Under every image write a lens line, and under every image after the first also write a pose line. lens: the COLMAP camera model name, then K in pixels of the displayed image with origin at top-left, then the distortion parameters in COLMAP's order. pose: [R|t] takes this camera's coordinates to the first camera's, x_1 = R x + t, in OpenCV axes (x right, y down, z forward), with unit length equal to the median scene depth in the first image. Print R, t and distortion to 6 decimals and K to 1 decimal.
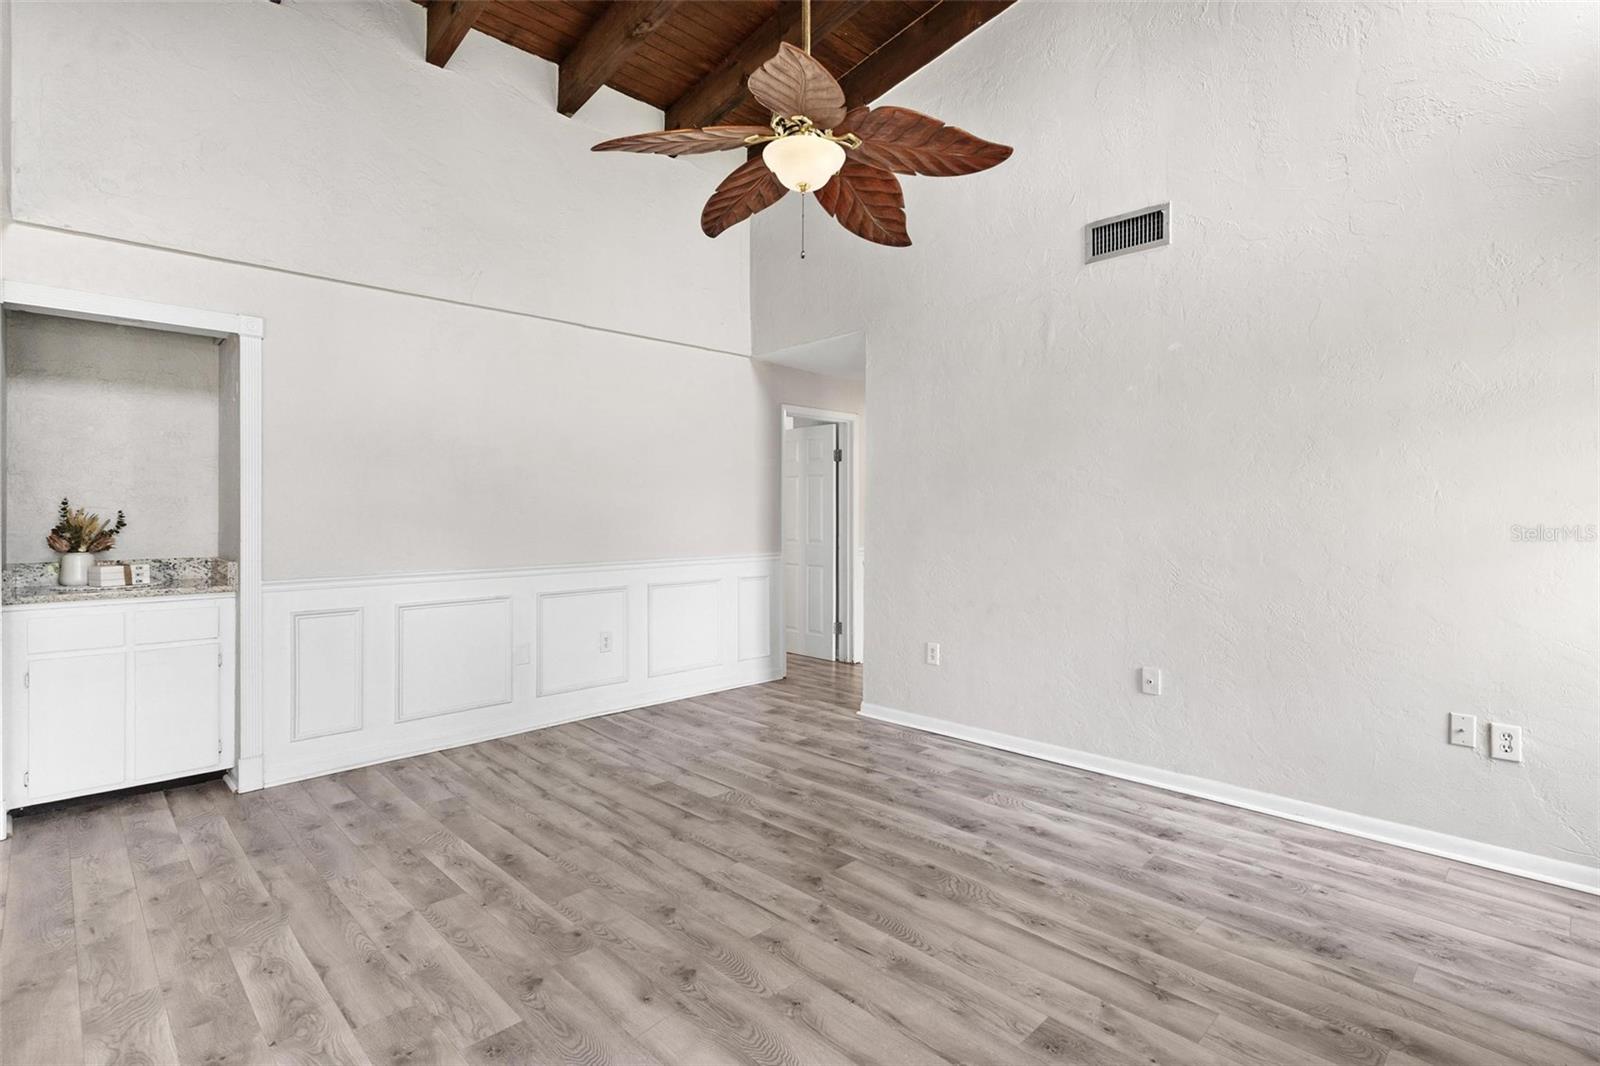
lens RADIAL K [[772.7, 0, 797.2], [0, 772.7, 513.3], [0, 0, 1]] dist [-0.000061, 0.000057]
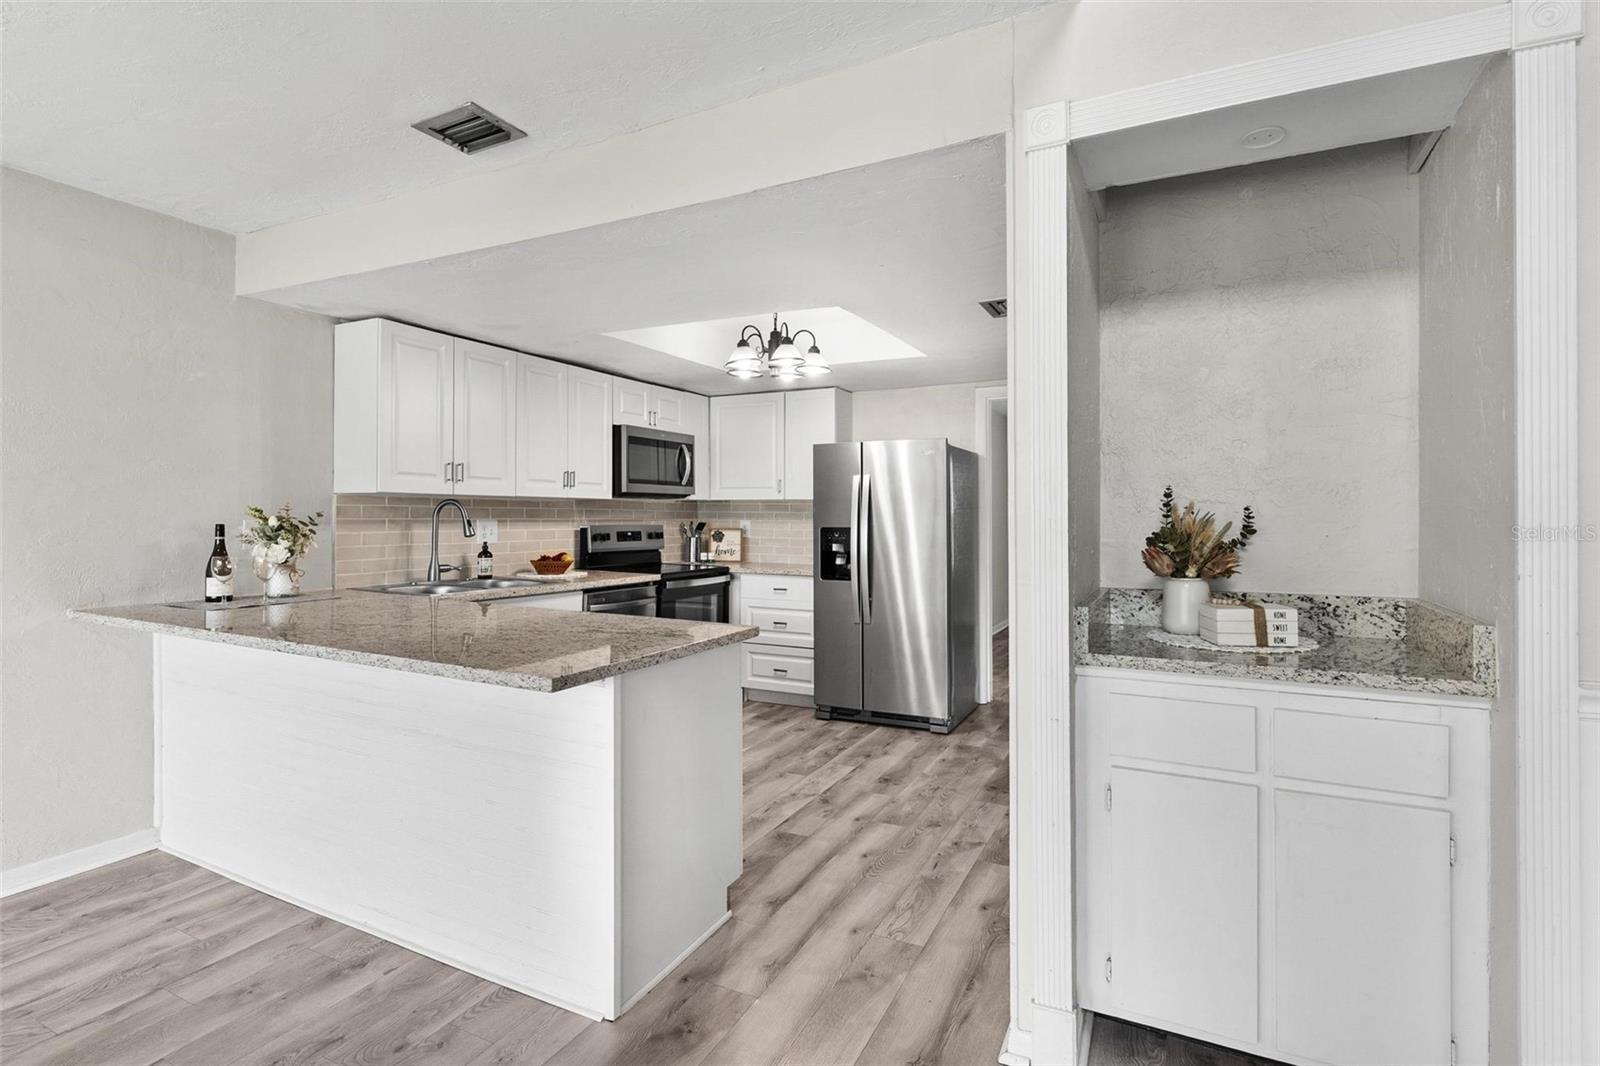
lens RADIAL K [[772.7, 0, 797.2], [0, 772.7, 513.3], [0, 0, 1]] dist [-0.000061, 0.000057]
pose [[0.322075, -0.007213, -0.946687, -0.462200], [-0.000524, 0.999969, -0.007797, 0.006263], [0.946714, 0.003007, 0.322061, 0.523483]]
